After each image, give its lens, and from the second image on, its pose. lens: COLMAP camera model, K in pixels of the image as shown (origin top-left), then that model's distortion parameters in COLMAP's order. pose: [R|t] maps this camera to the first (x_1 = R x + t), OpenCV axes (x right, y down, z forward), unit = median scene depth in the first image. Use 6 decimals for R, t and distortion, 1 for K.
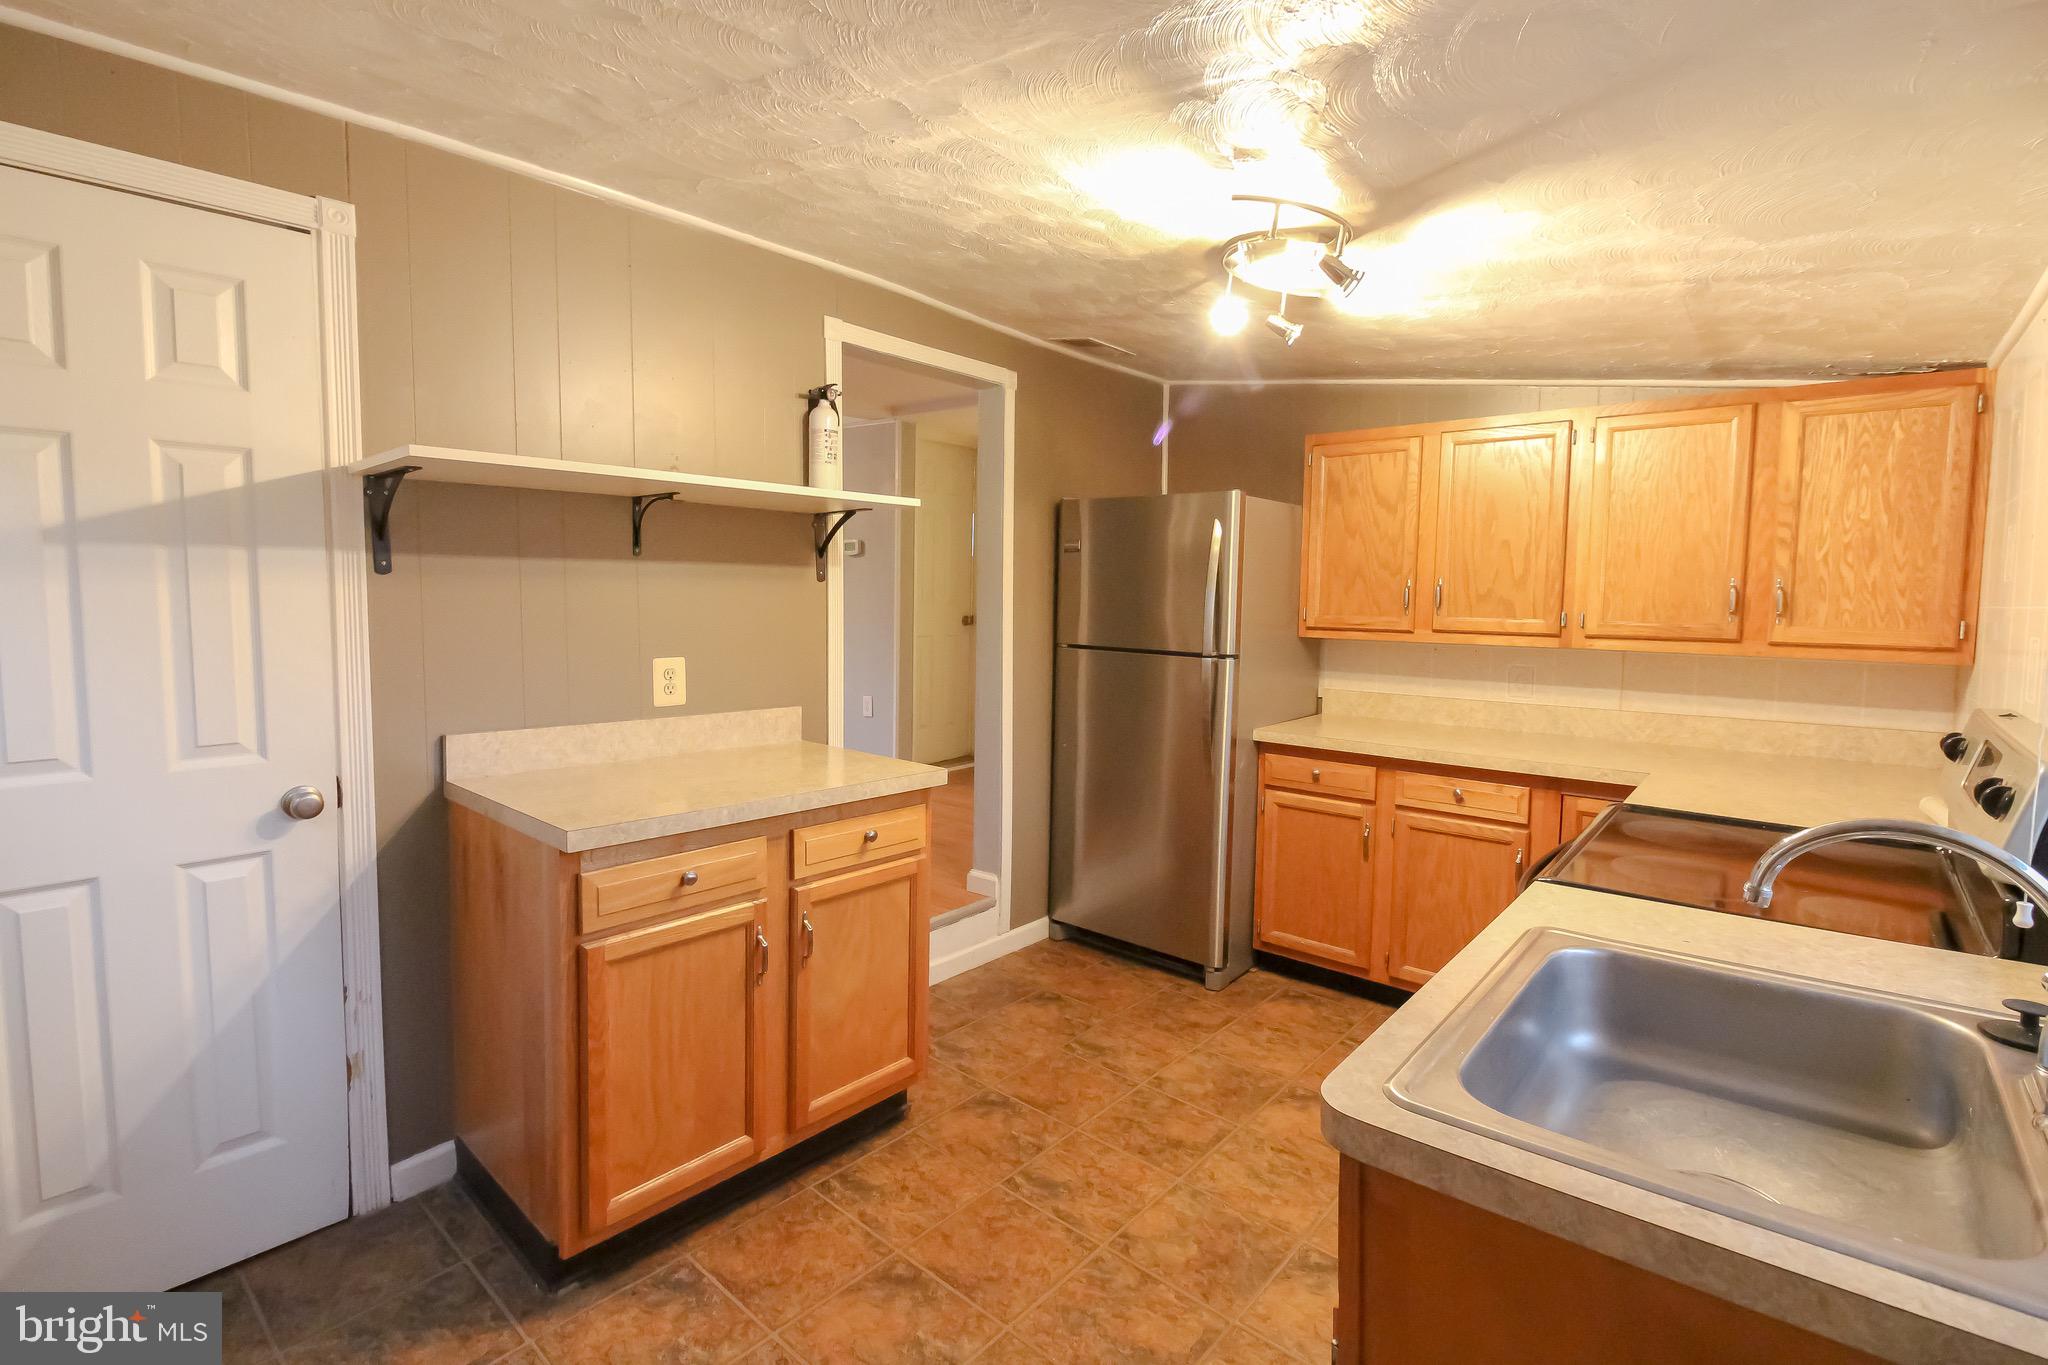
lens RADIAL K [[933.7, 0, 1022.2], [0, 933.7, 659.4], [0, 0, 1]] dist [0.017369, -0.012044]
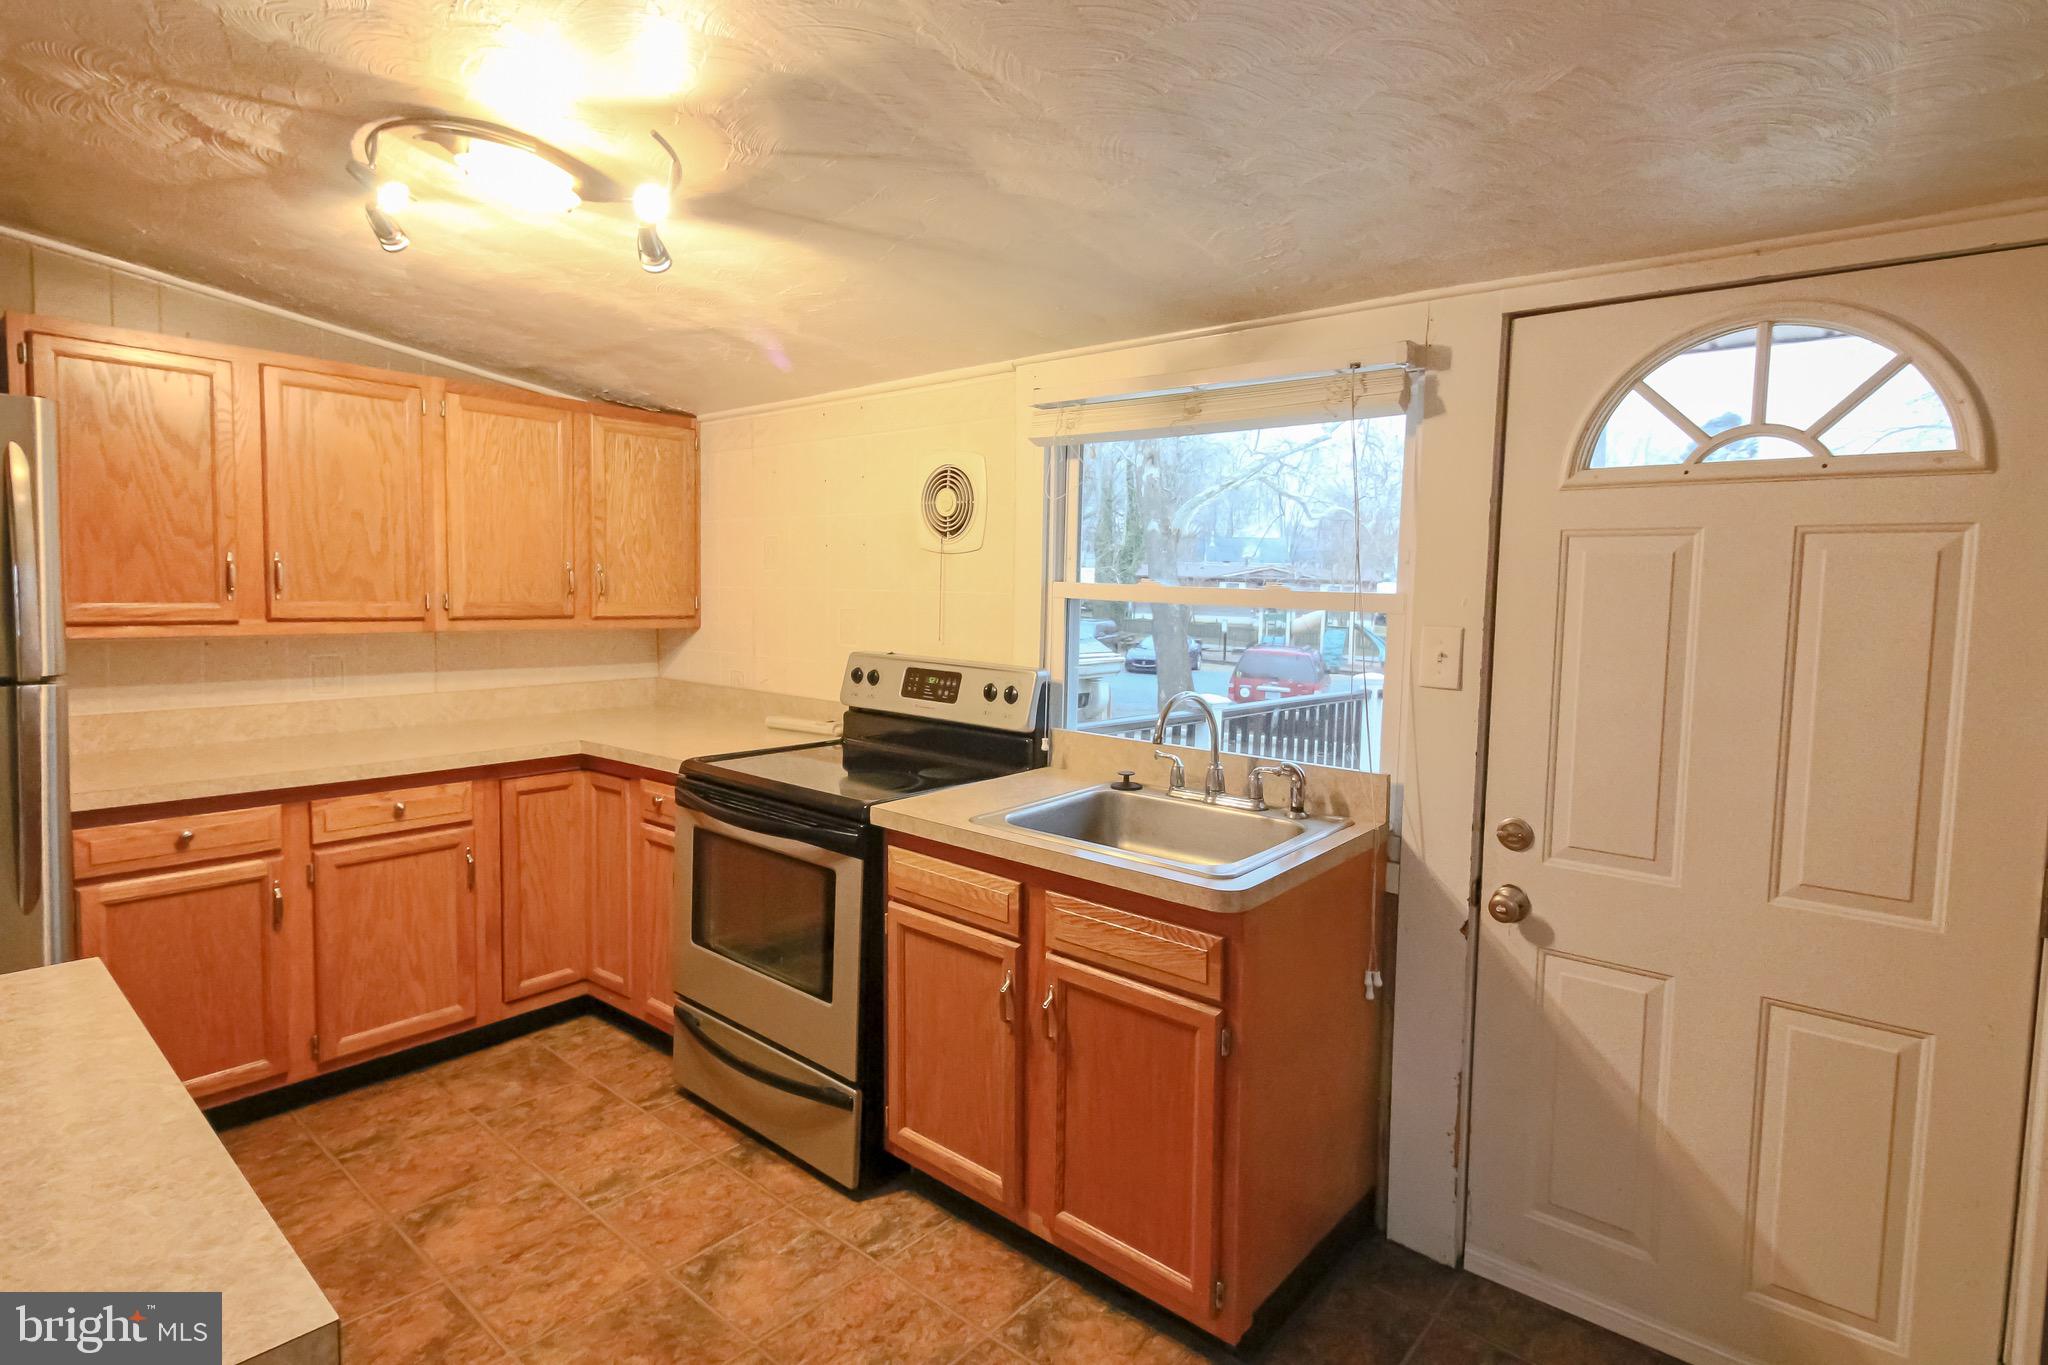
lens RADIAL K [[1044.3, 0, 1021.9], [0, 1044.3, 656.5], [0, 0, 1]] dist [0.028446, -0.015357]
pose [[0.000888, -0.080547, 0.996750, -0.498621], [0.051161, 0.995449, 0.080397, -0.044308], [-0.998690, 0.050924, 0.005005, 0.428739]]
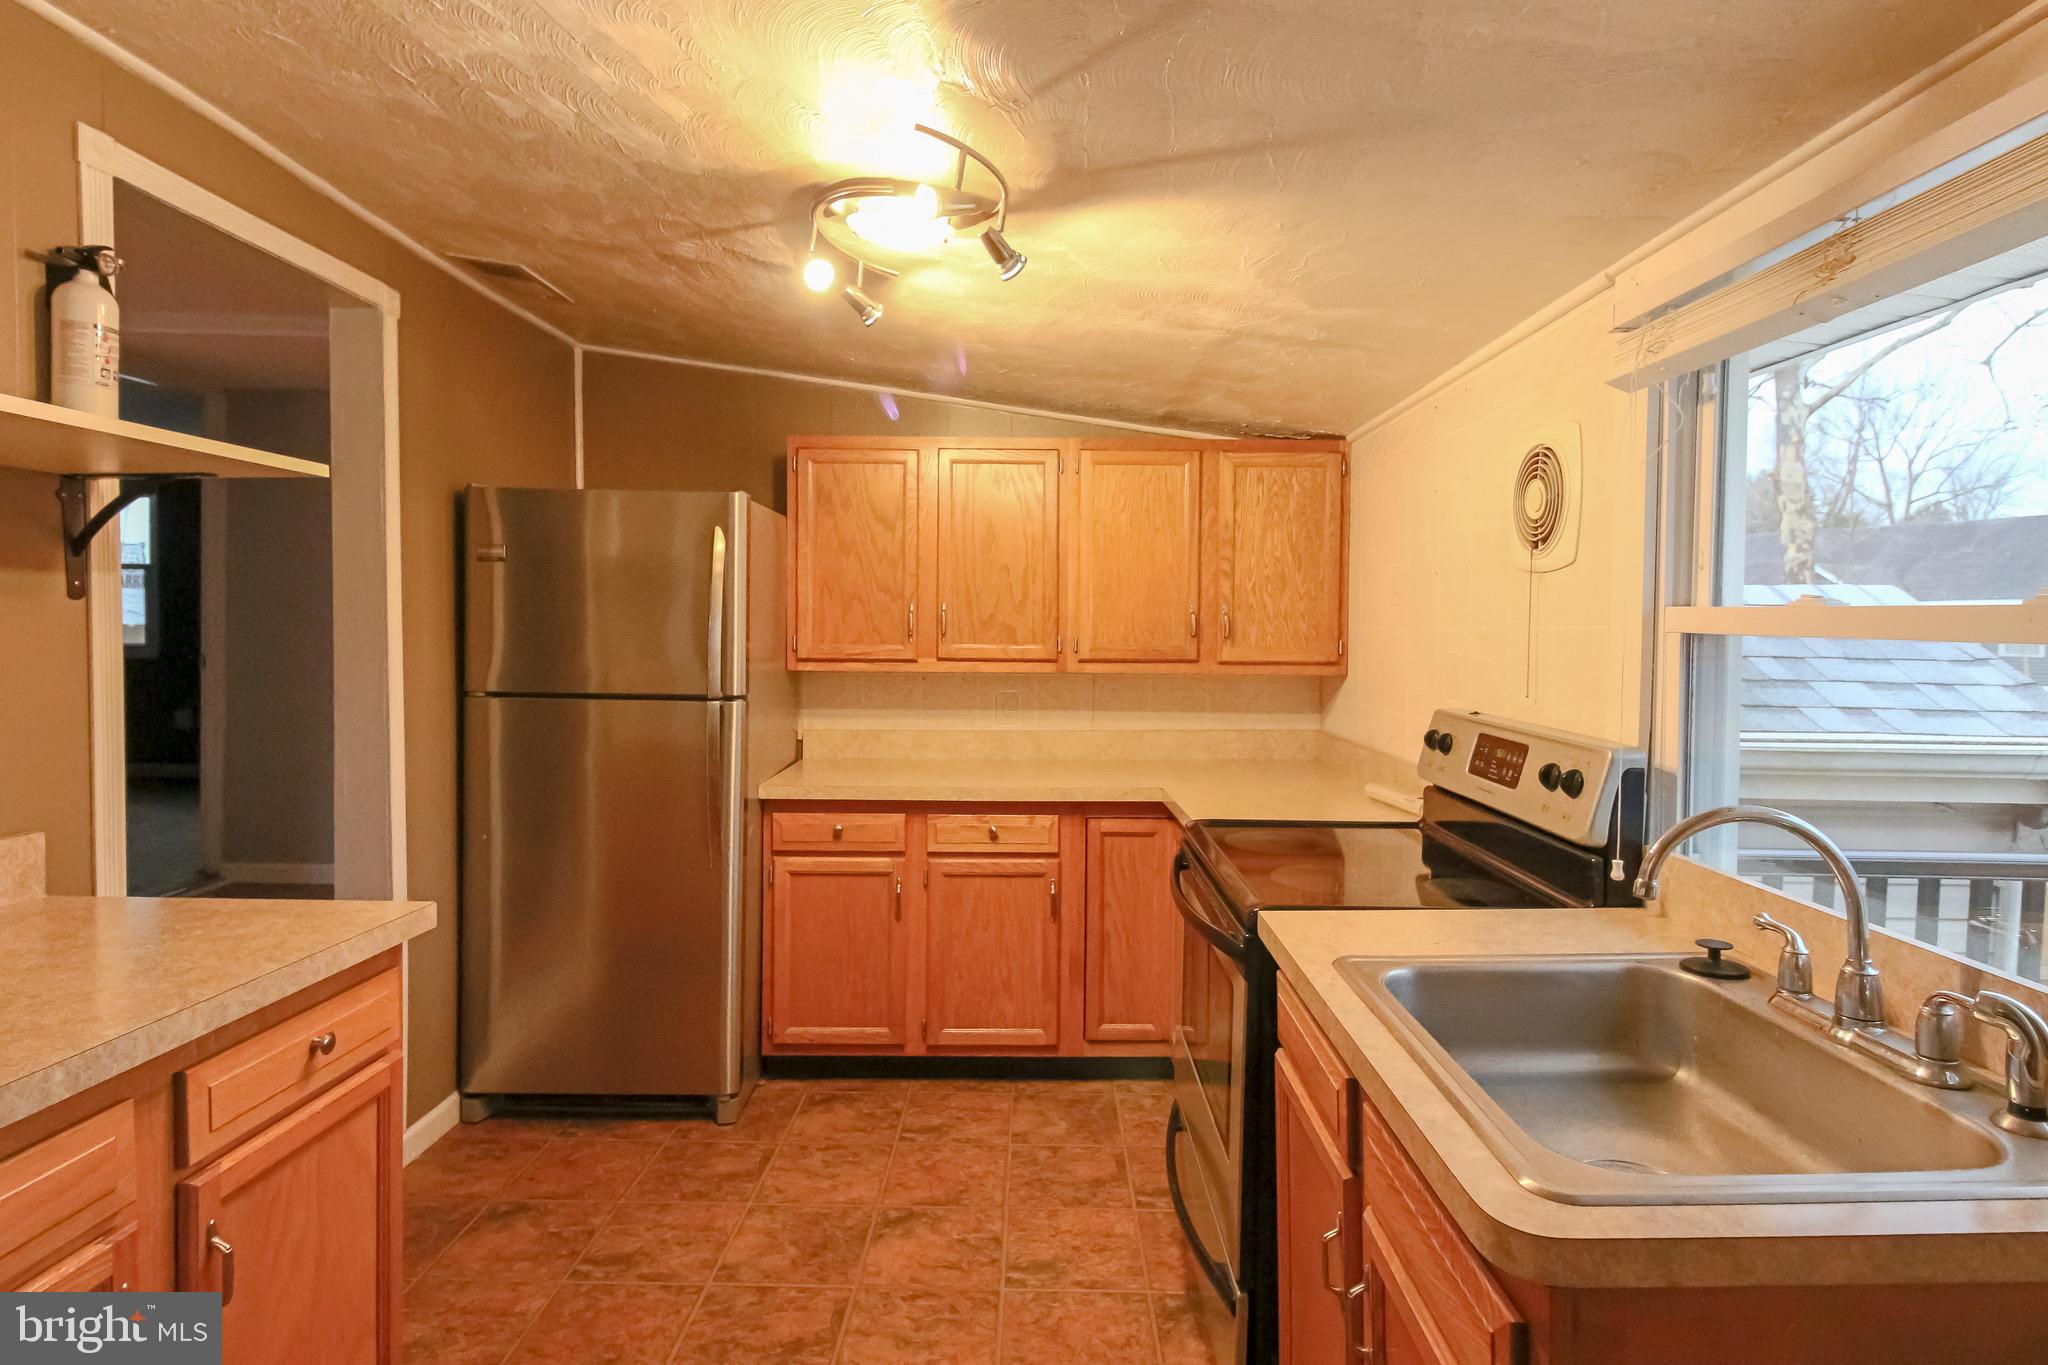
lens RADIAL K [[1044.3, 0, 1021.9], [0, 1044.3, 656.5], [0, 0, 1]] dist [0.028446, -0.015357]
pose [[0.767561, -0.025001, 0.640488, -0.186306], [0.047962, 0.998678, -0.018495, -0.011414], [-0.639179, 0.044915, 0.767746, 0.170301]]
